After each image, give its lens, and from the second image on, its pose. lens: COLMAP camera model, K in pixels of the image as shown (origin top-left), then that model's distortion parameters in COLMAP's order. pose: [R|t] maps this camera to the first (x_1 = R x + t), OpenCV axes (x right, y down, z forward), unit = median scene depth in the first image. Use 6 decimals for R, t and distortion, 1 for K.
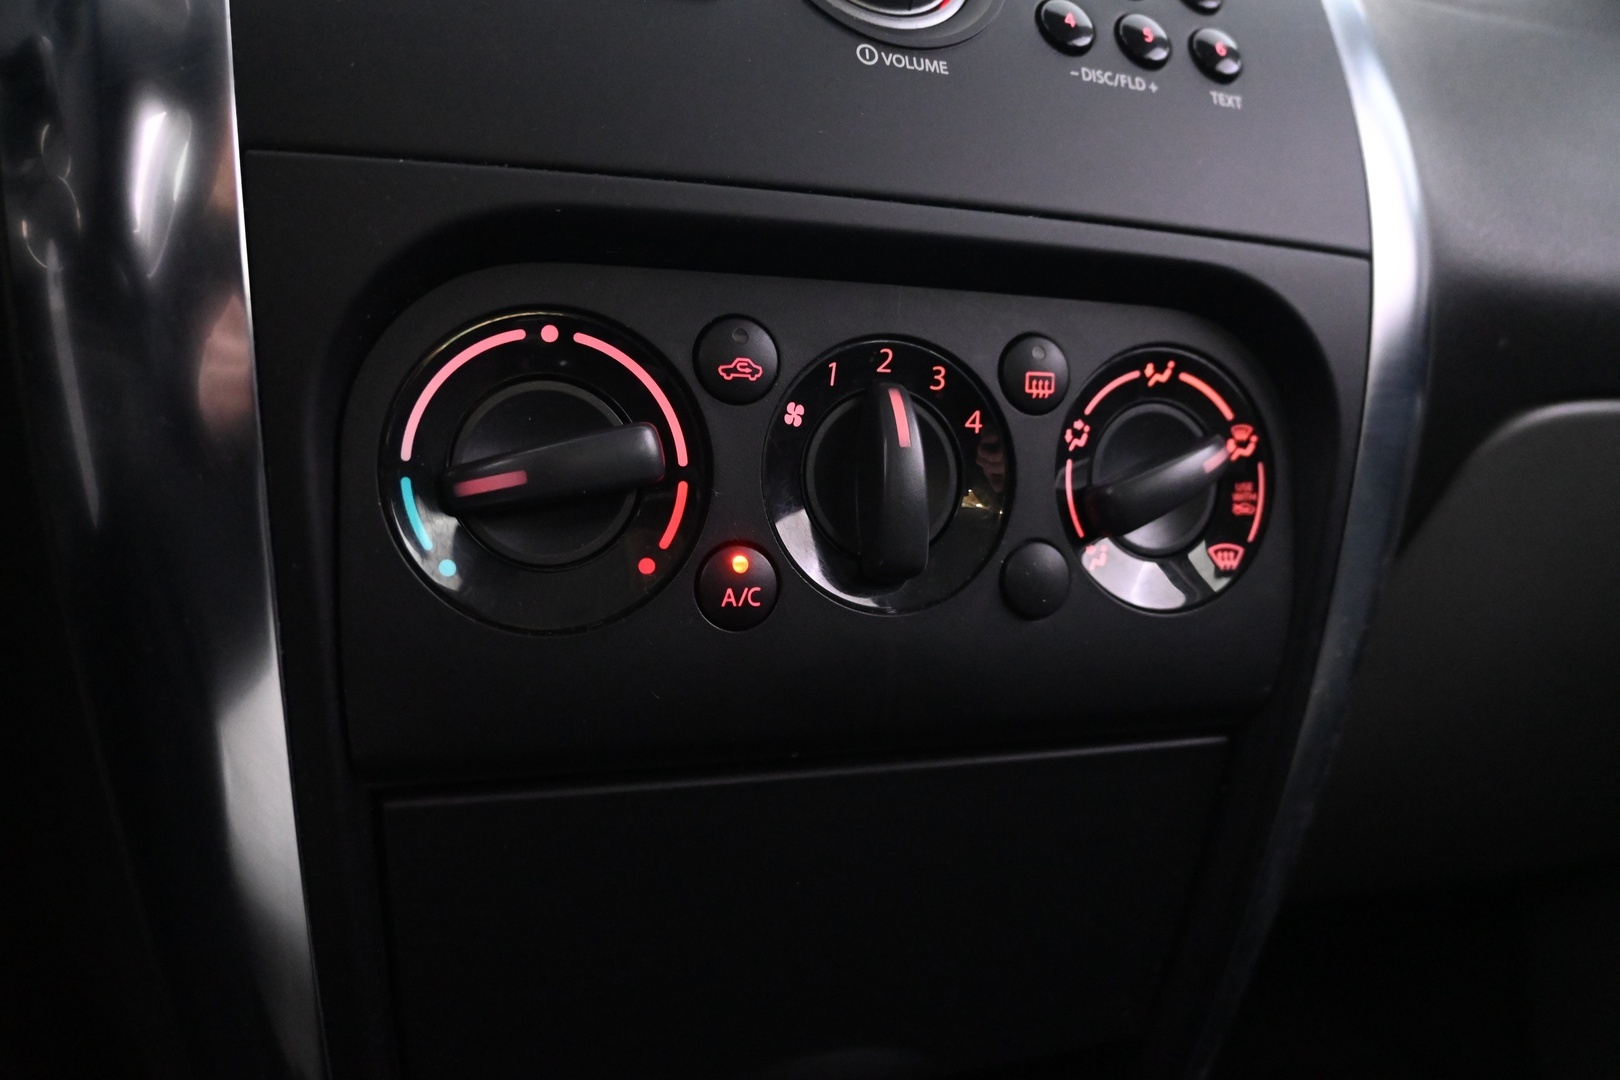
lens RADIAL K [[1232.2, 0, 810.0], [0, 1232.2, 540.0], [0, 0, 1]] dist [-0.018167, -0.002074]
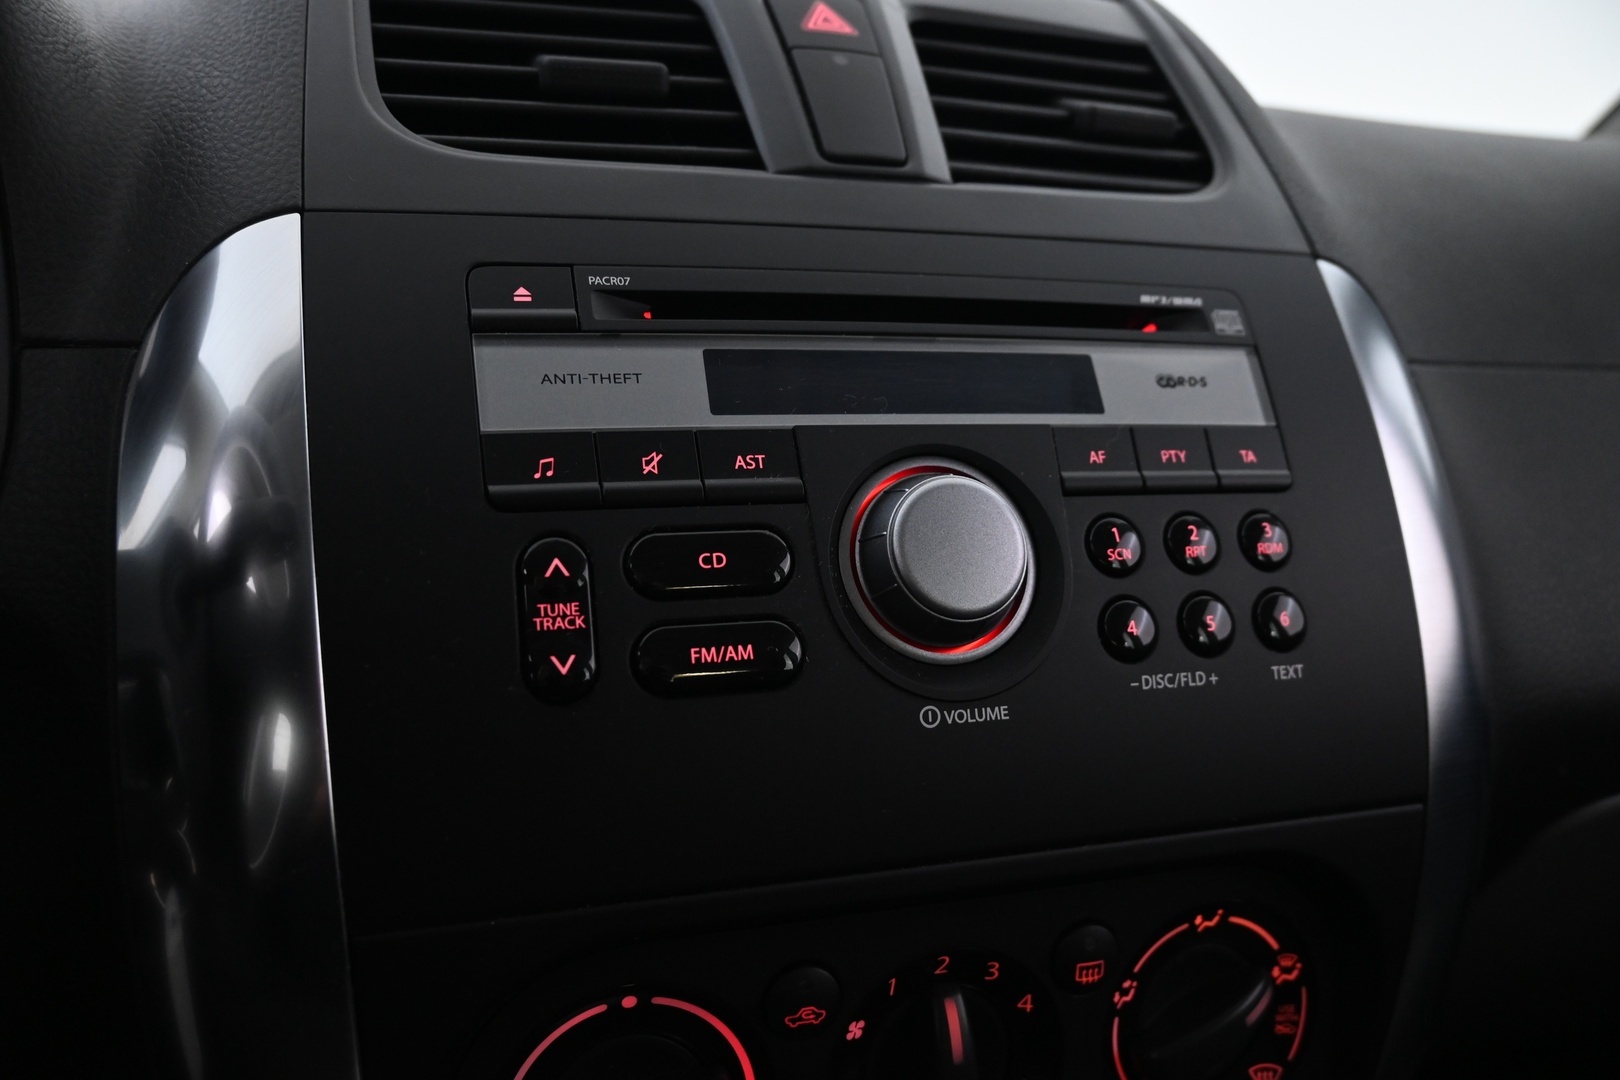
lens RADIAL K [[1232.2, 0, 810.0], [0, 1232.2, 540.0], [0, 0, 1]] dist [-0.018167, -0.002074]
pose [[0.998232, 0.014585, -0.057613, 0.002966], [-0.008673, 0.994792, 0.101560, -0.594780], [0.058794, -0.100881, 0.993160, -0.020183]]
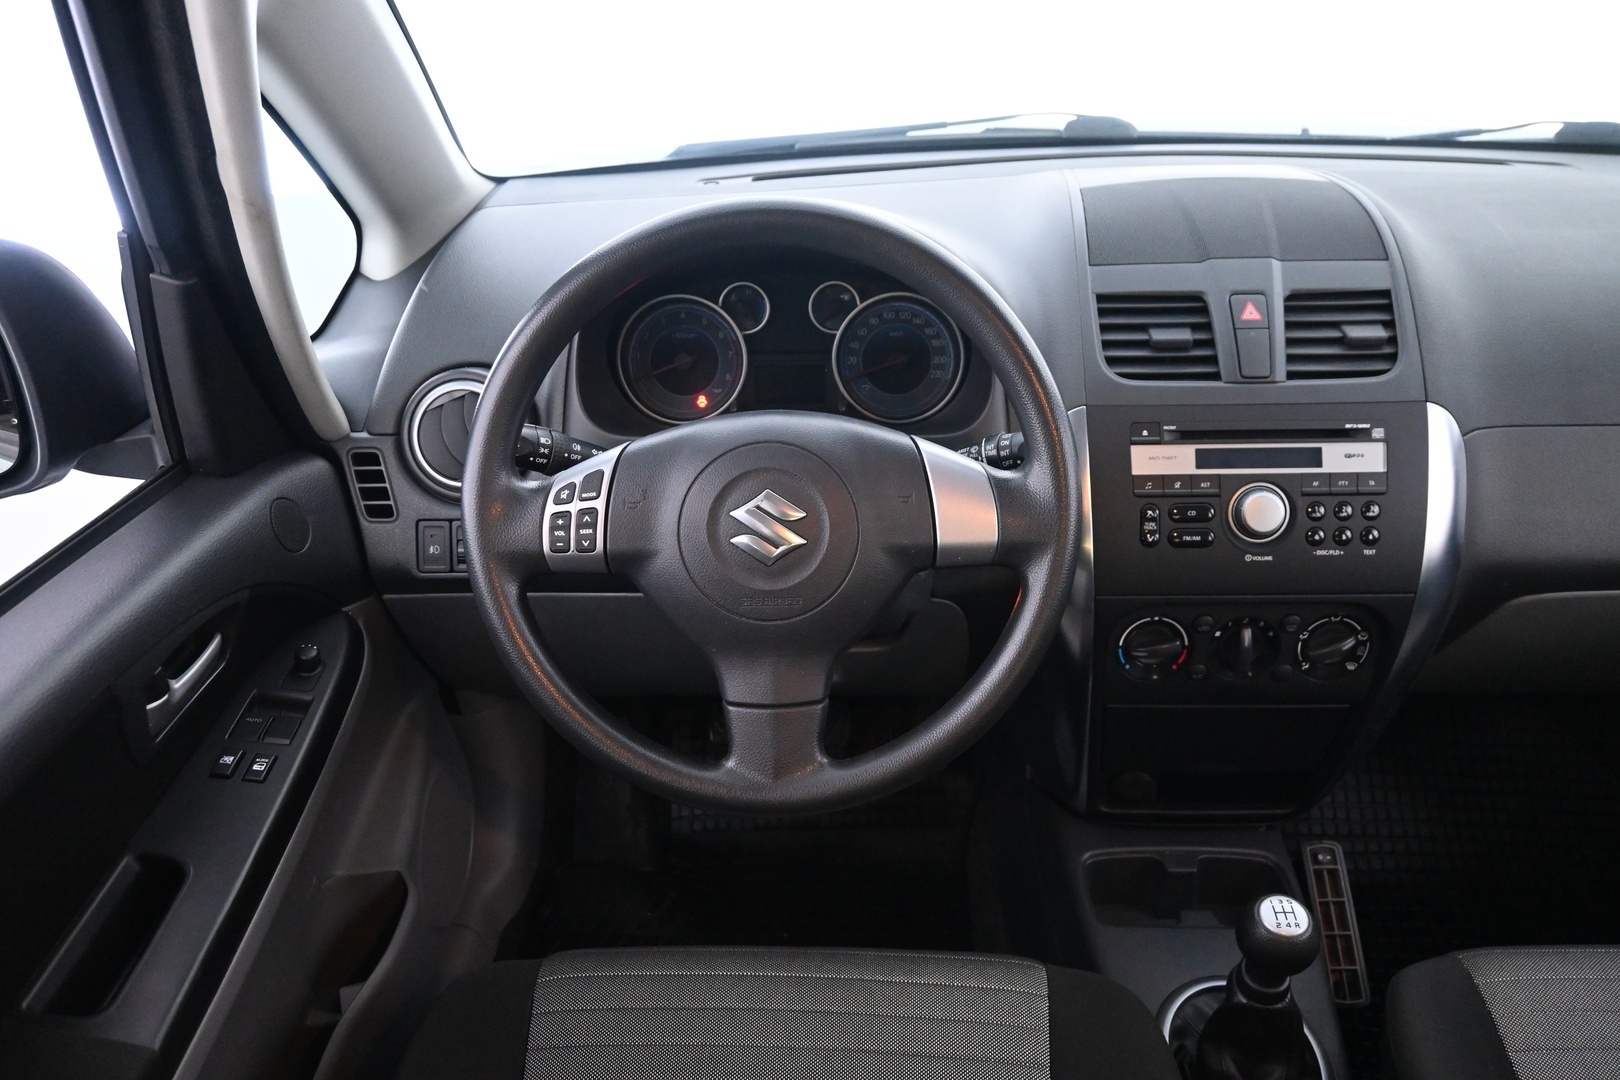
lens RADIAL K [[1232.2, 0, 810.0], [0, 1232.2, 540.0], [0, 0, 1]] dist [-0.018167, -0.002074]
pose [[0.917045, 0.152077, -0.368647, 0.180152], [0.017828, 0.907871, 0.418870, -1.890505], [0.398385, -0.390695, 0.829848, -2.449857]]
